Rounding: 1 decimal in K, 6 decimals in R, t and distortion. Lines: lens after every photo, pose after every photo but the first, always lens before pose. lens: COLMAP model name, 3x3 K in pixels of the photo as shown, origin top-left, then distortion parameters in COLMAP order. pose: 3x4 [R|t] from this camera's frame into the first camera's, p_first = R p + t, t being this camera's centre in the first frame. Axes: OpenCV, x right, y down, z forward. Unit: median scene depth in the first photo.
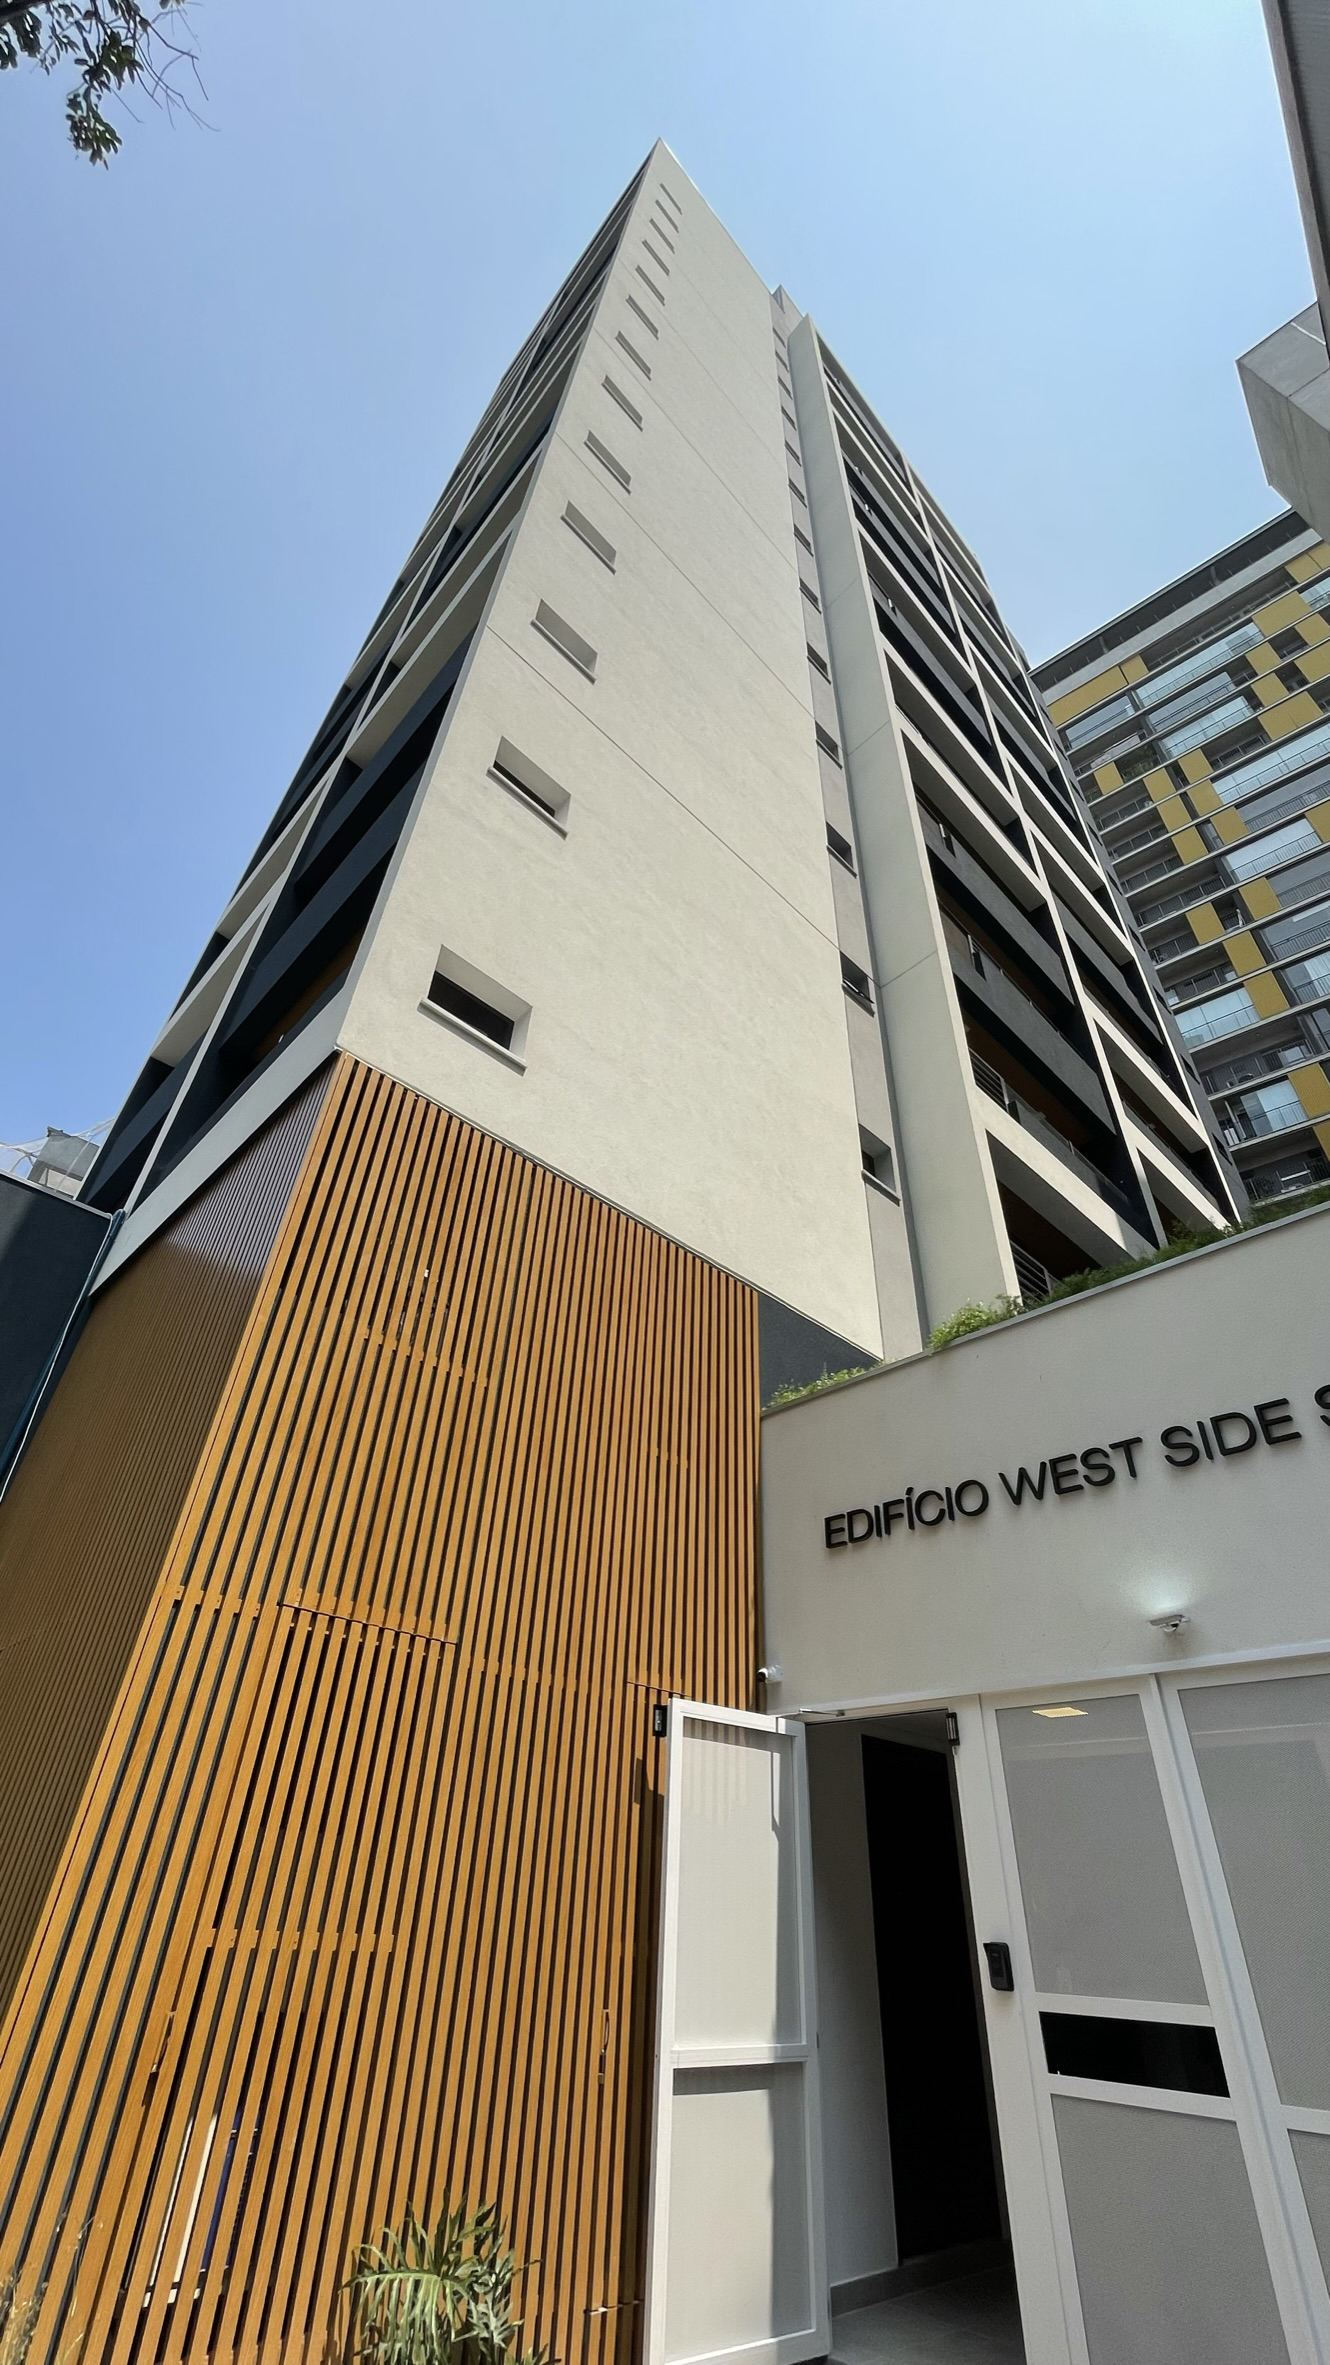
lens RADIAL K [[960.3, 0, 662.1], [0, 960.3, 1168.3], [0, 0, 1]] dist [-0.006651, 0.002014]
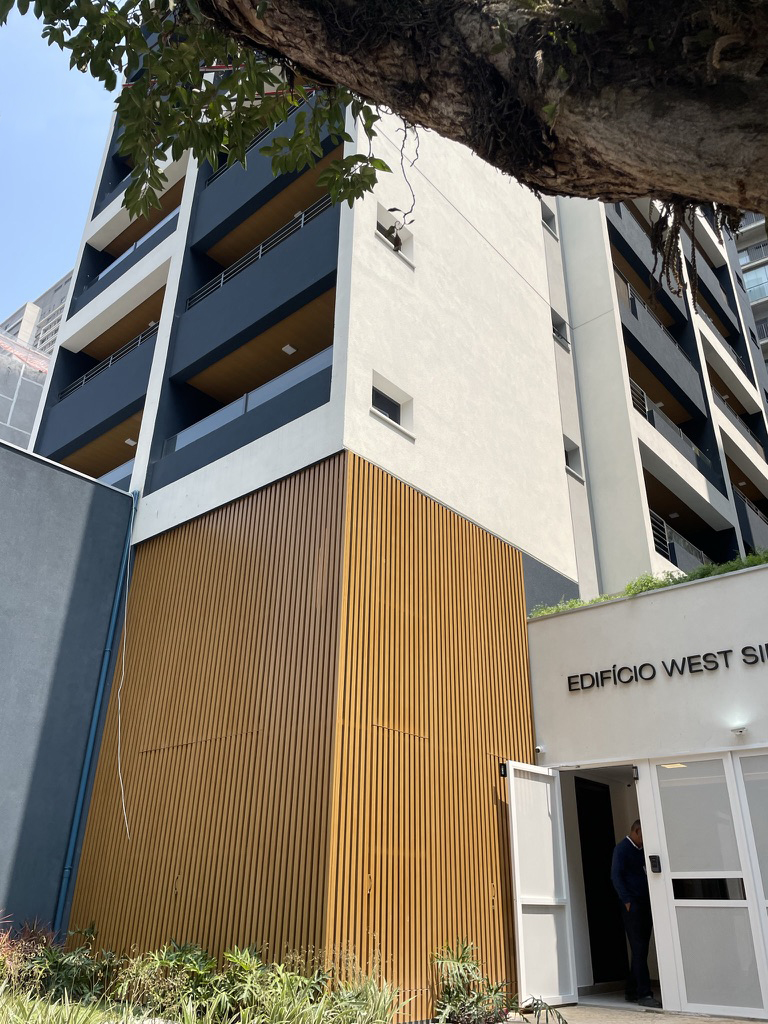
lens RADIAL K [[774.6, 0, 380.4], [0, 774.6, 509.5], [0, 0, 1]] dist [0.057556, -0.043139]
pose [[0.995977, 0.015216, 0.088313, -0.377322], [-0.032398, 0.979961, 0.196535, -0.292333], [-0.083553, -0.198605, 0.976512, -0.500945]]
